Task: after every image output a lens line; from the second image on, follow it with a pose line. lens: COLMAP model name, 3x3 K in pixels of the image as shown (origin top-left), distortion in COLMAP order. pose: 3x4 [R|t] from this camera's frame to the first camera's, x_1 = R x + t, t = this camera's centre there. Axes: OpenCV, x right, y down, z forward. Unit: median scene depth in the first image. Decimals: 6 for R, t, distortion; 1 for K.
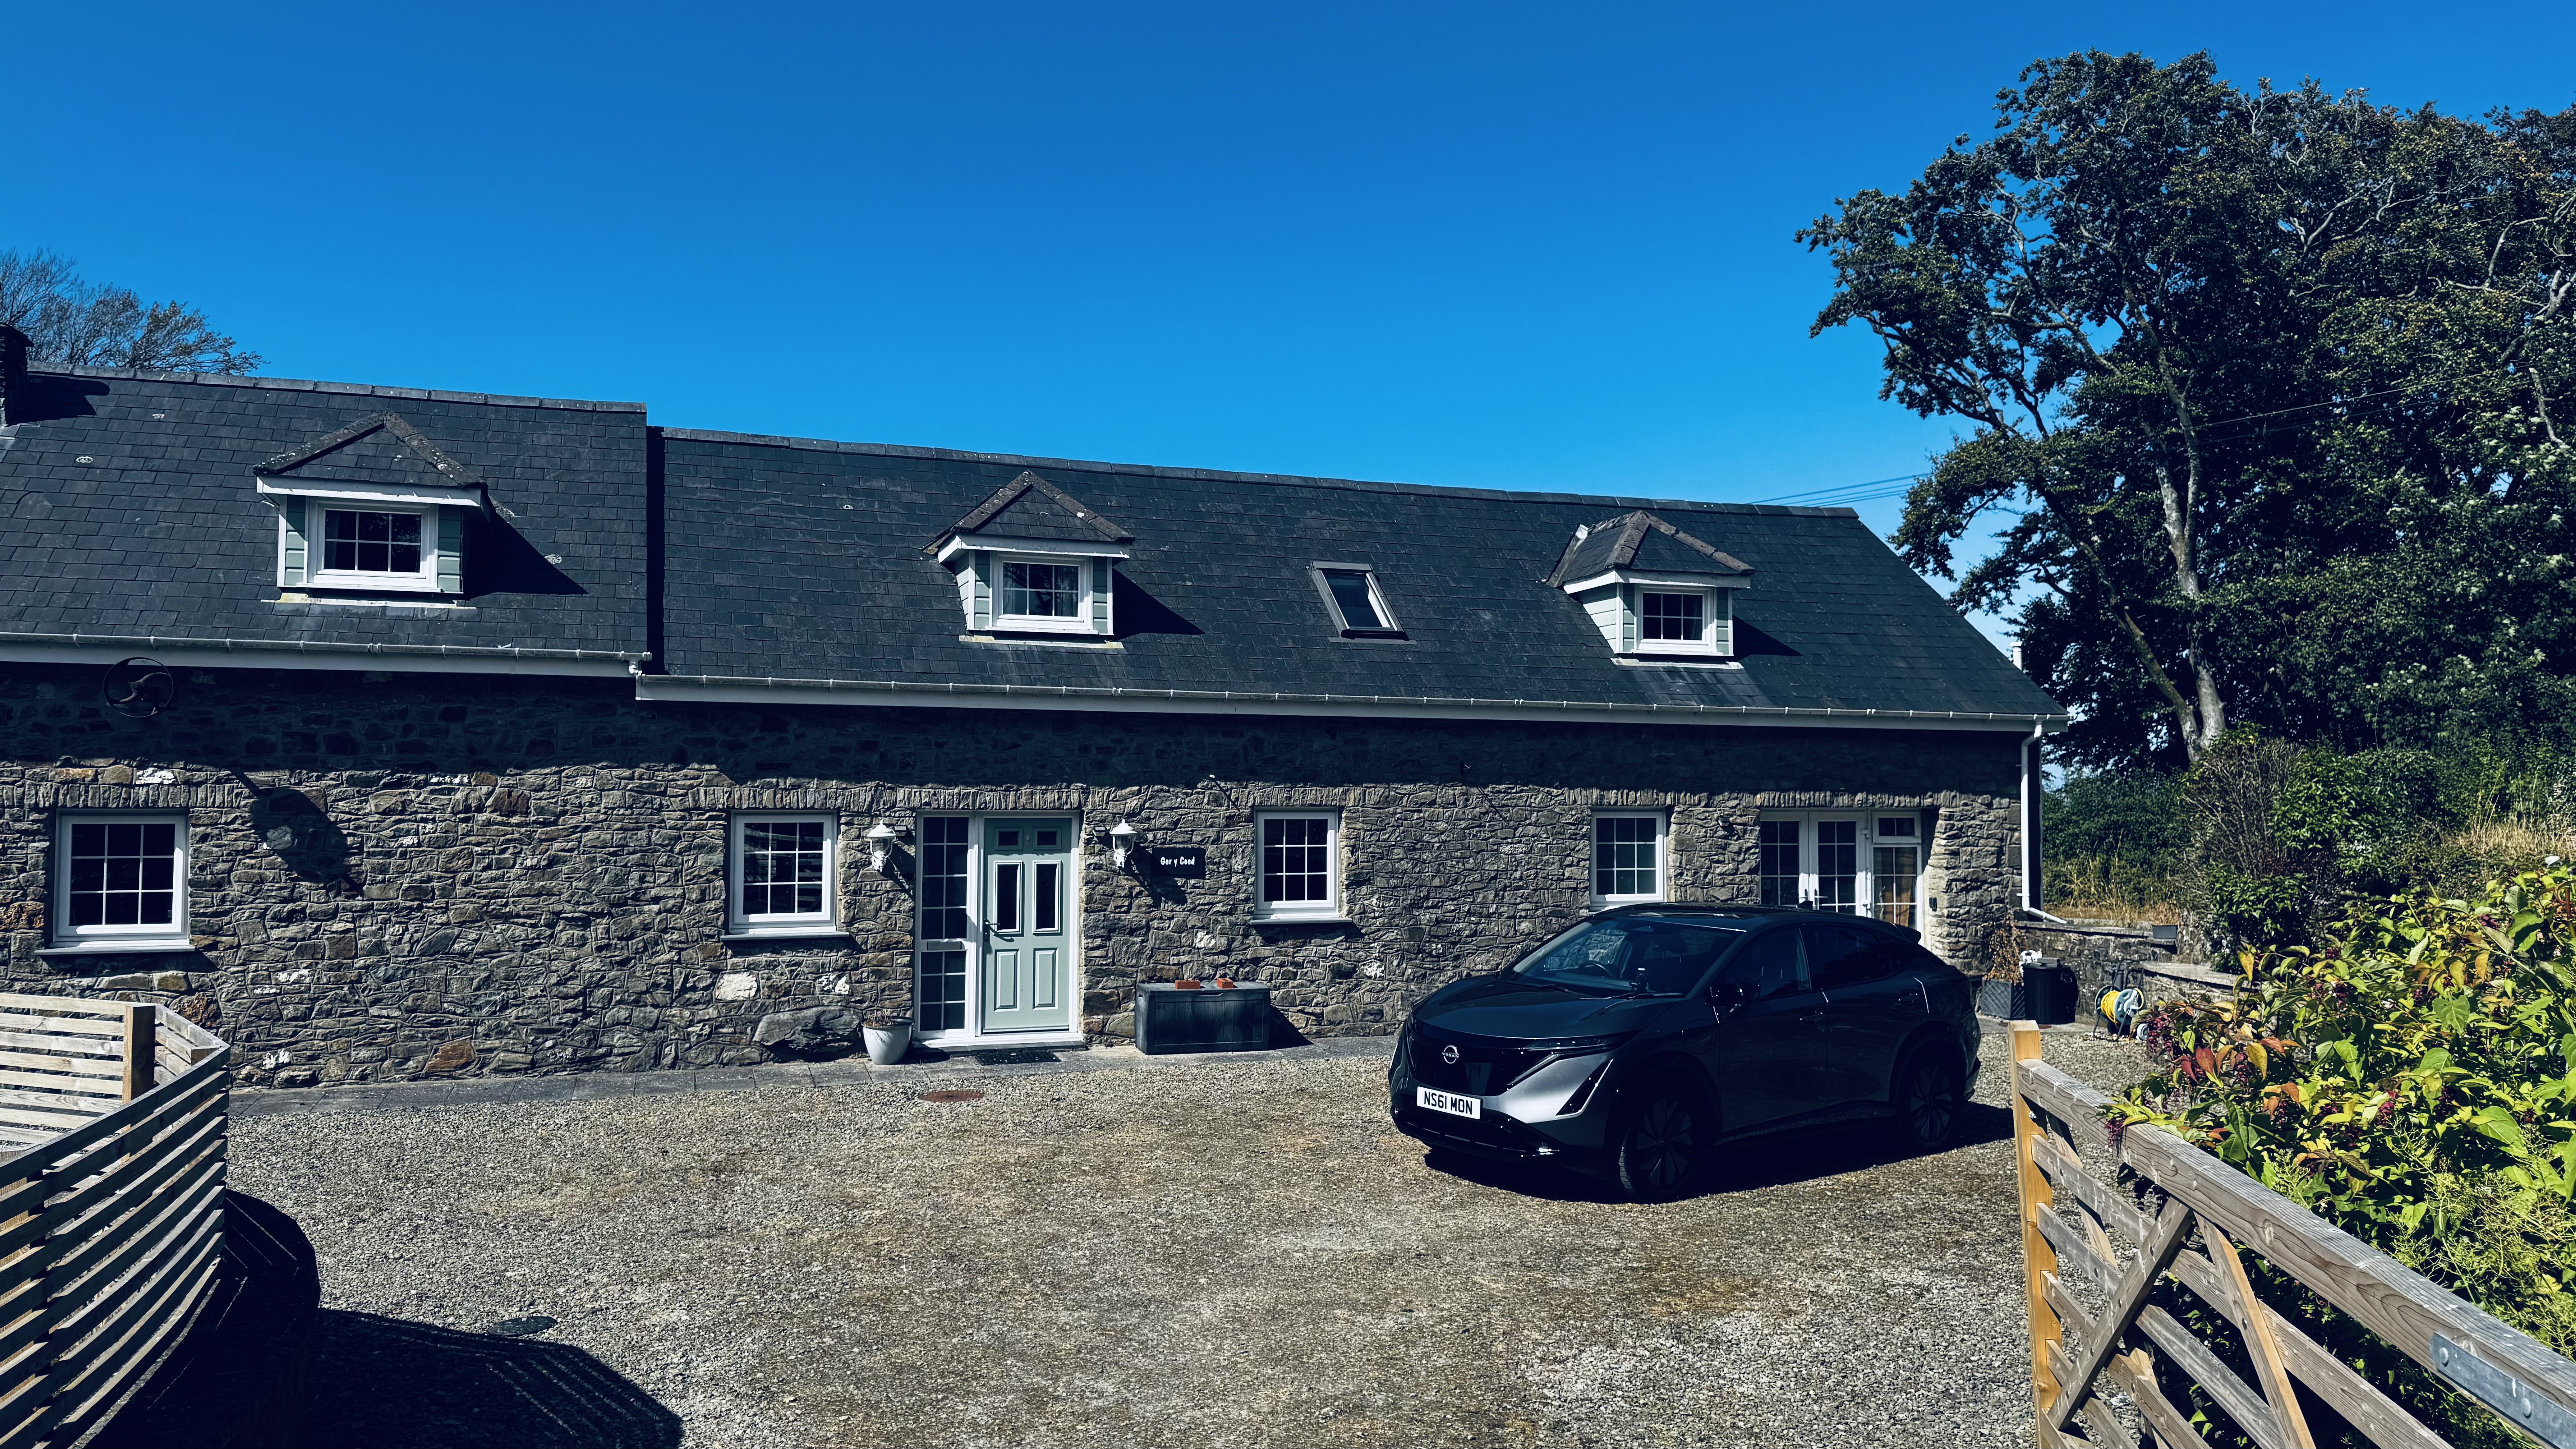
lens RADIAL K [[1804.8, 0, 1294.3], [0, 1804.8, 734.5], [0, 0, 1]] dist [0.134776, -0.206113]
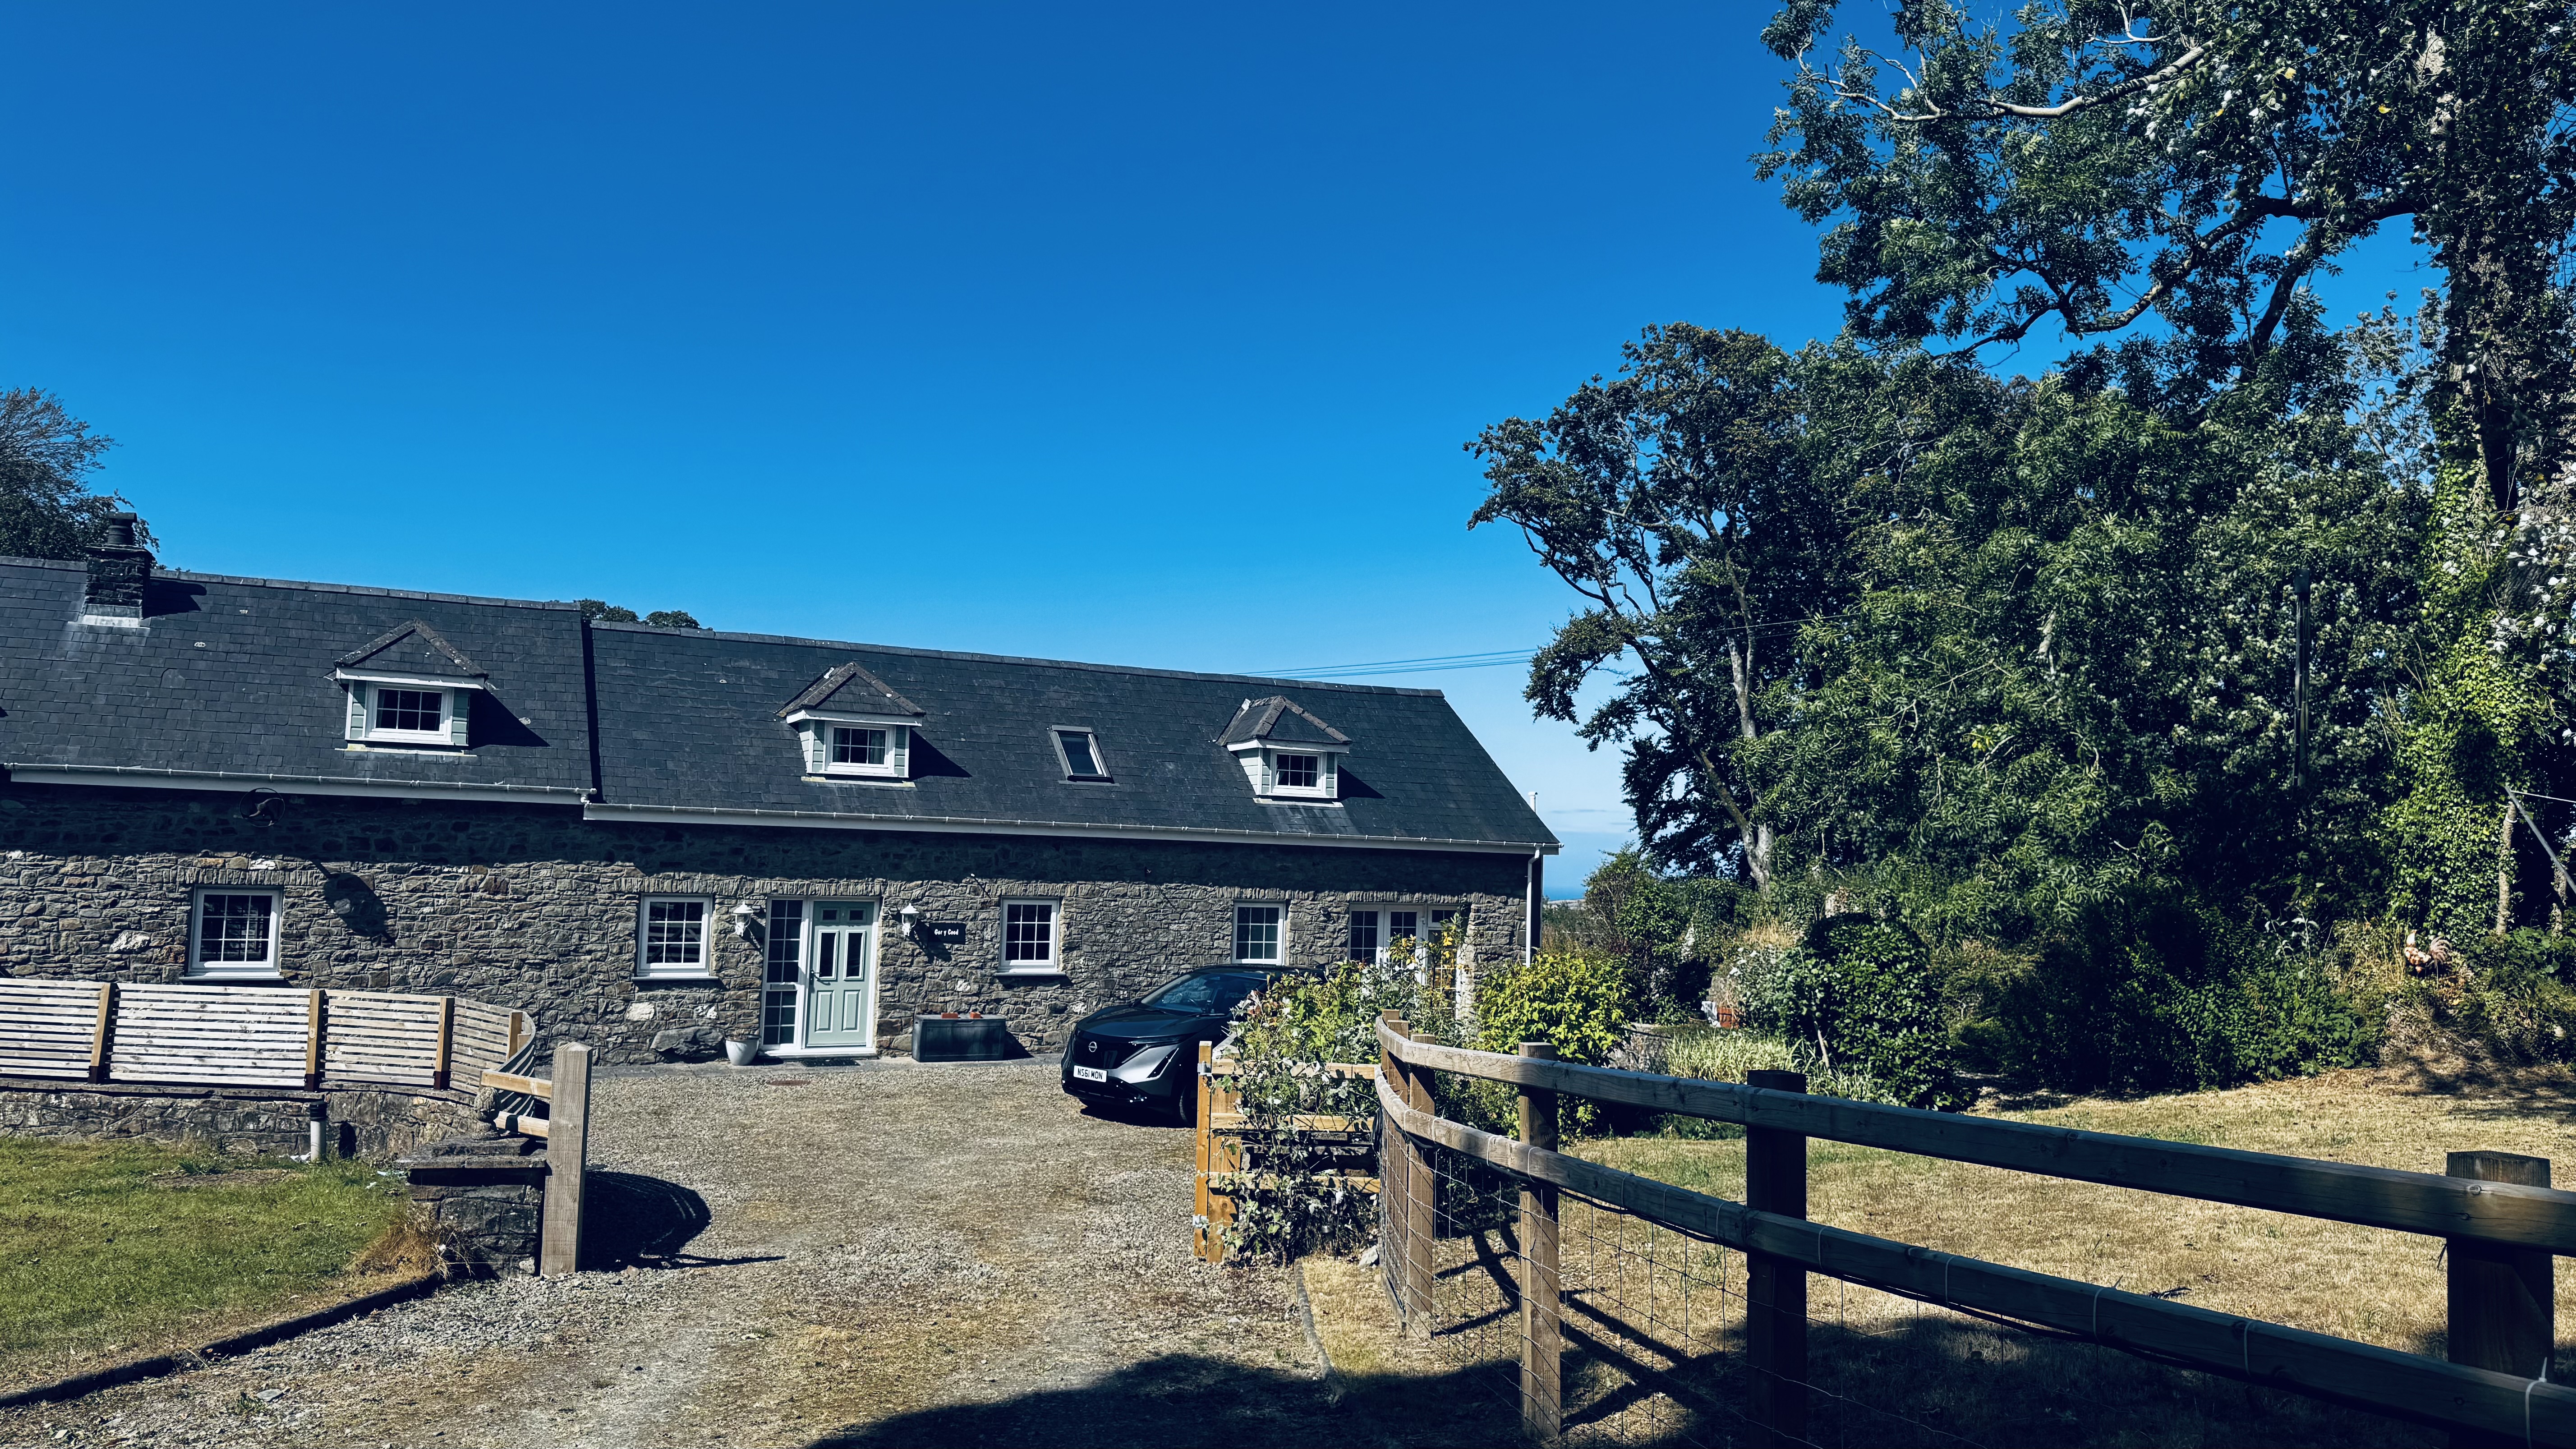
lens RADIAL K [[1786.5, 0, 1316.0], [0, 1786.5, 725.0], [0, 0, 1]] dist [0.107728, -0.170482]
pose [[0.991314, 0.035216, 0.126712, 0.043235], [-0.029989, 0.998628, -0.042928, -0.045198], [-0.128050, 0.038755, 0.991010, -0.503511]]
